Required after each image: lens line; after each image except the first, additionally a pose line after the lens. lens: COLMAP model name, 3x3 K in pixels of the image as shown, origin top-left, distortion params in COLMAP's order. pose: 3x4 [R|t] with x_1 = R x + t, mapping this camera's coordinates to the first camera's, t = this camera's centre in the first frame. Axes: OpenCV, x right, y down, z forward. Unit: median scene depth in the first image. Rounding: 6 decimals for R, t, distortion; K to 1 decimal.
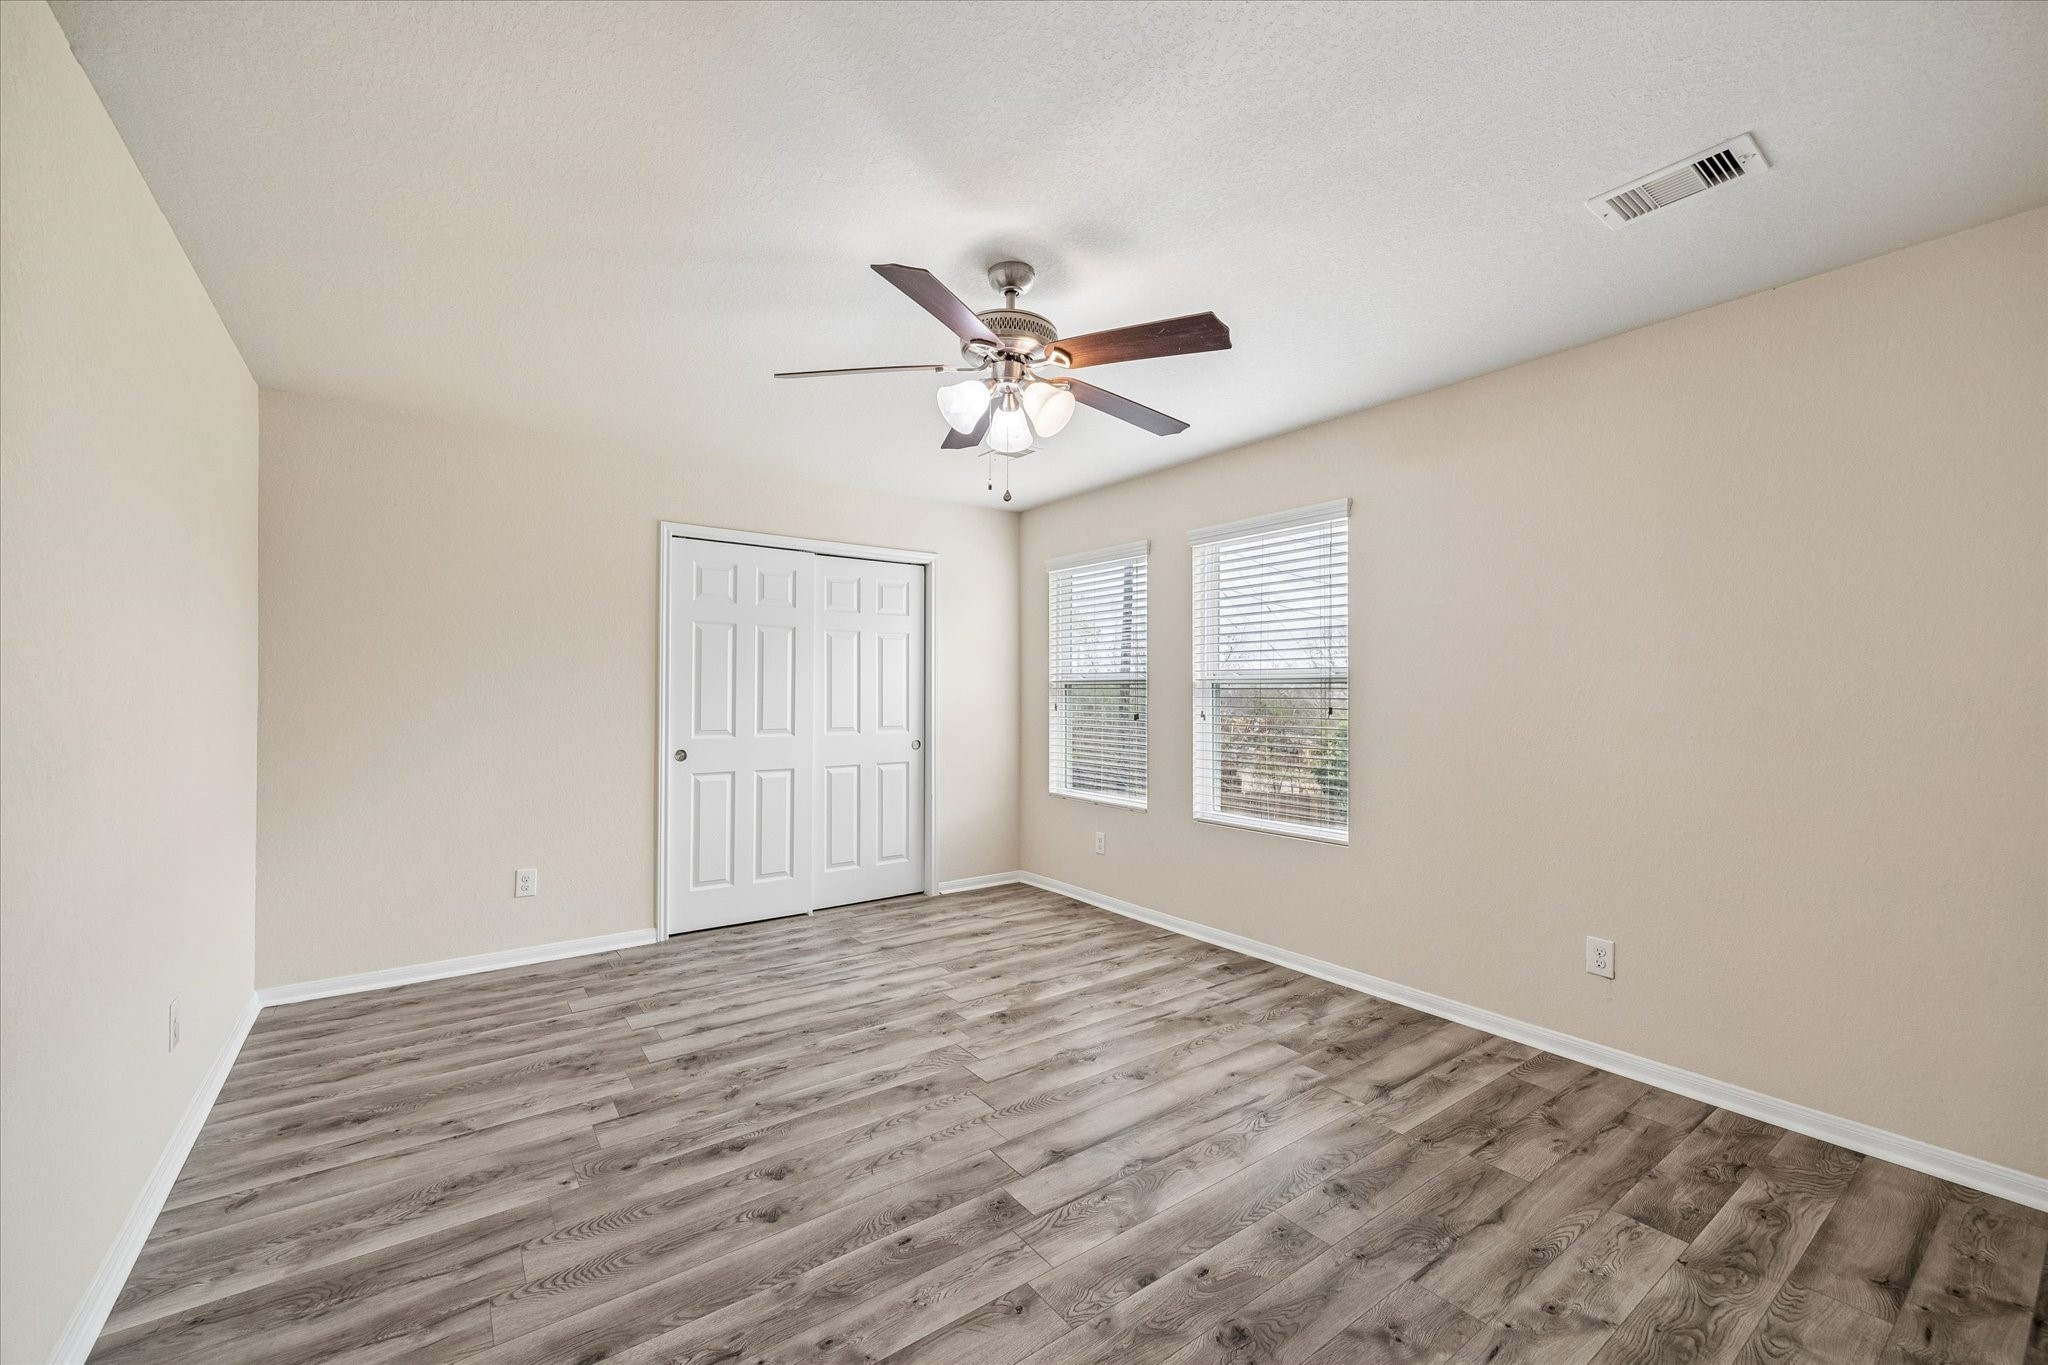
lens RADIAL K [[827.3, 0, 1028.3], [0, 827.3, 684.5], [0, 0, 1]] dist [0.000733, -0.000063]
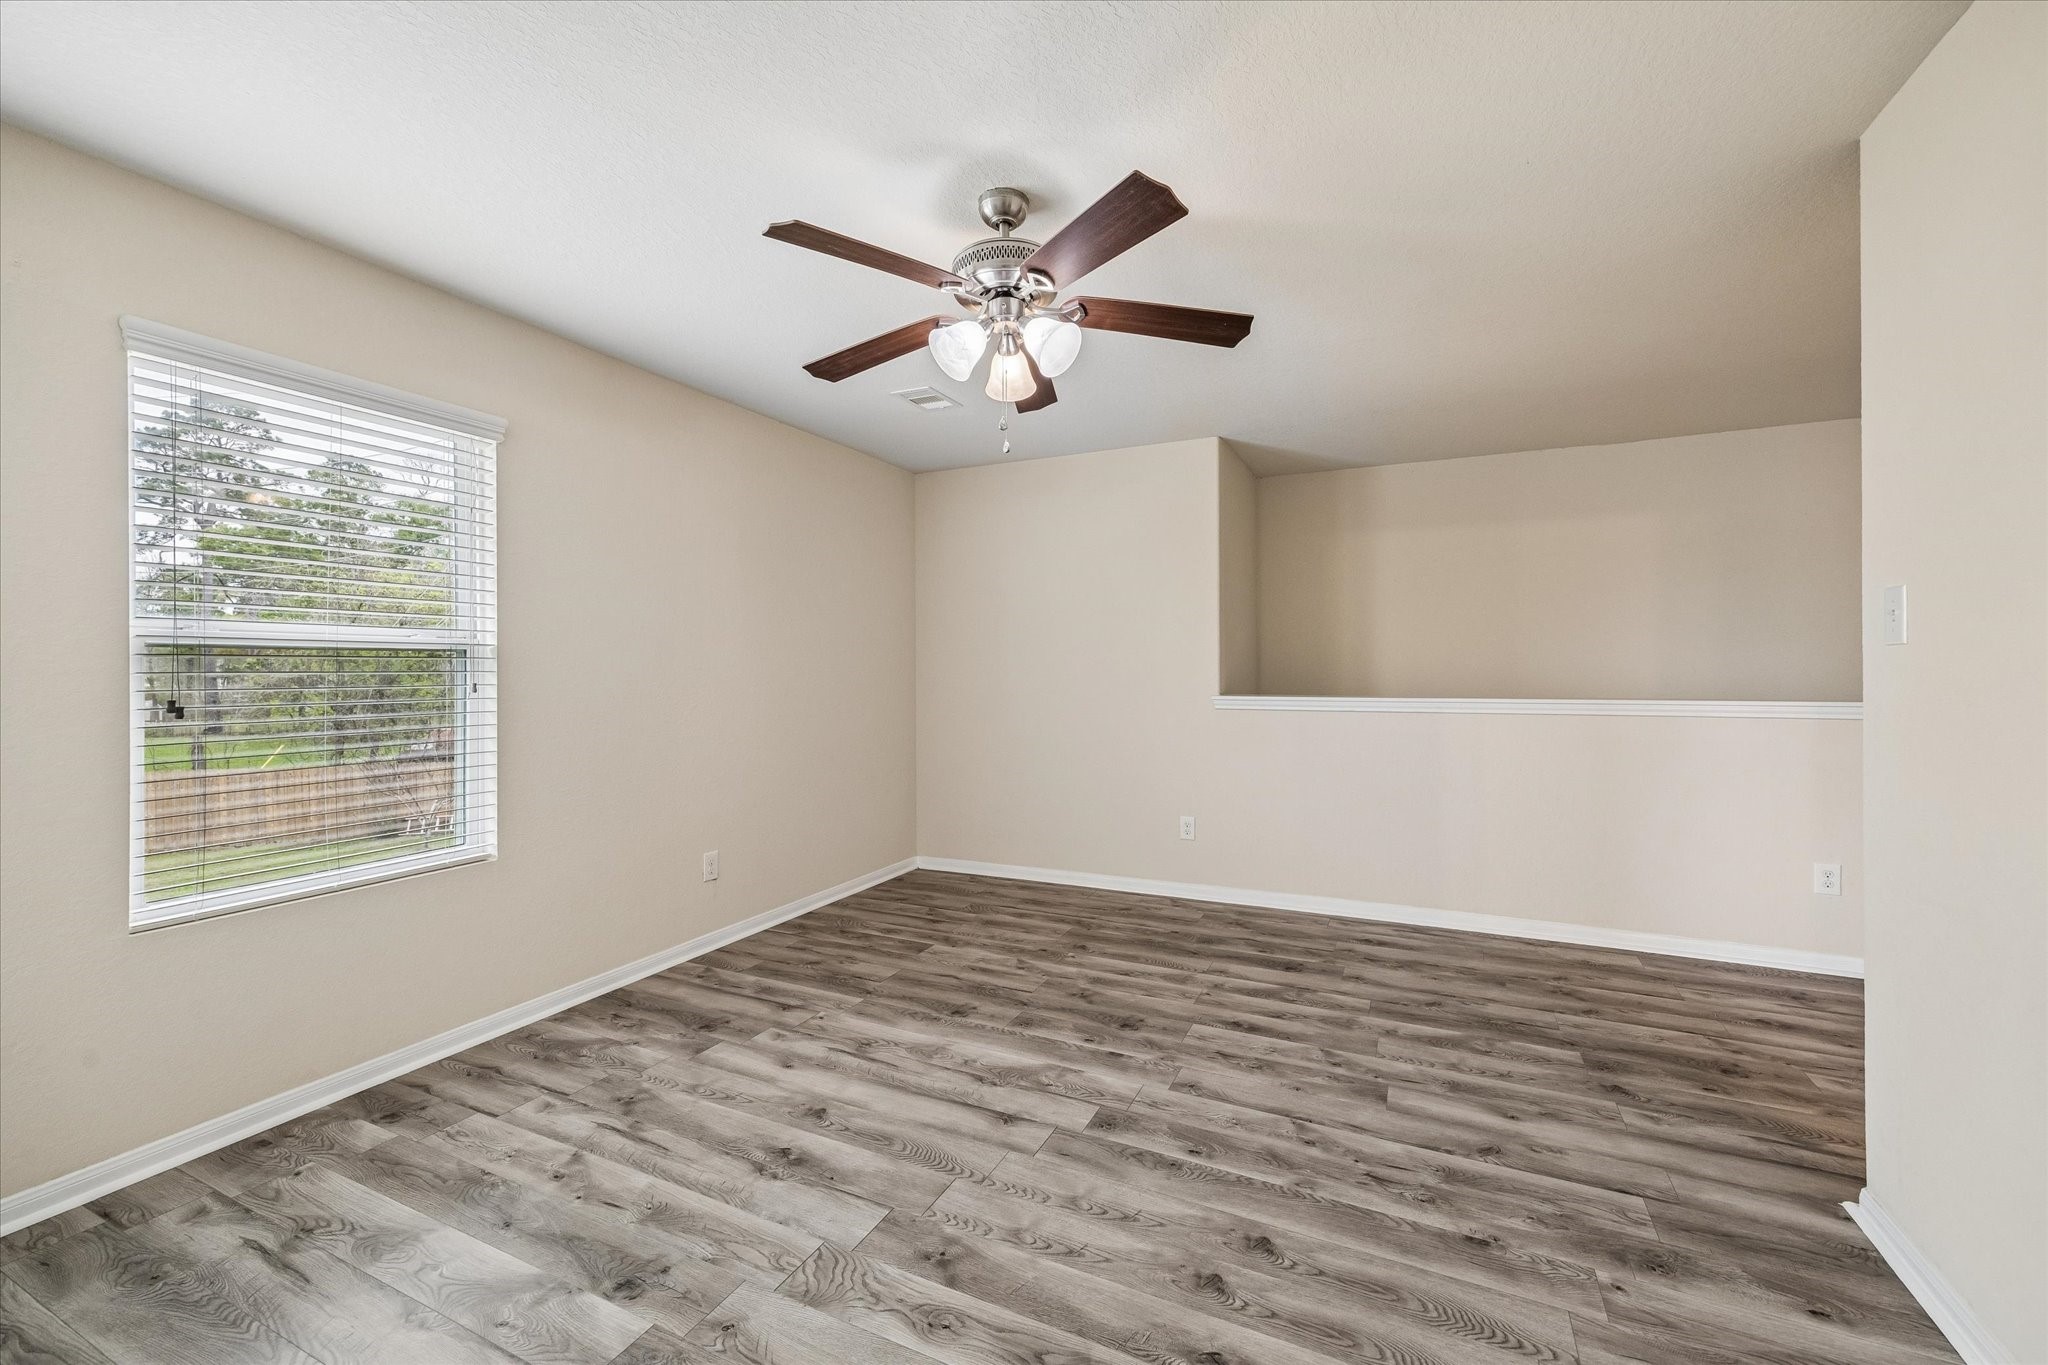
lens RADIAL K [[827.3, 0, 1027.1], [0, 827.3, 675.4], [0, 0, 1]] dist [0.000733, -0.000063]
pose [[-0.475820, -0.009635, 0.879490, -0.878420], [-0.005854, 0.999953, 0.007787, 0.018100], [-0.879523, -0.001443, -0.475854, 1.493508]]
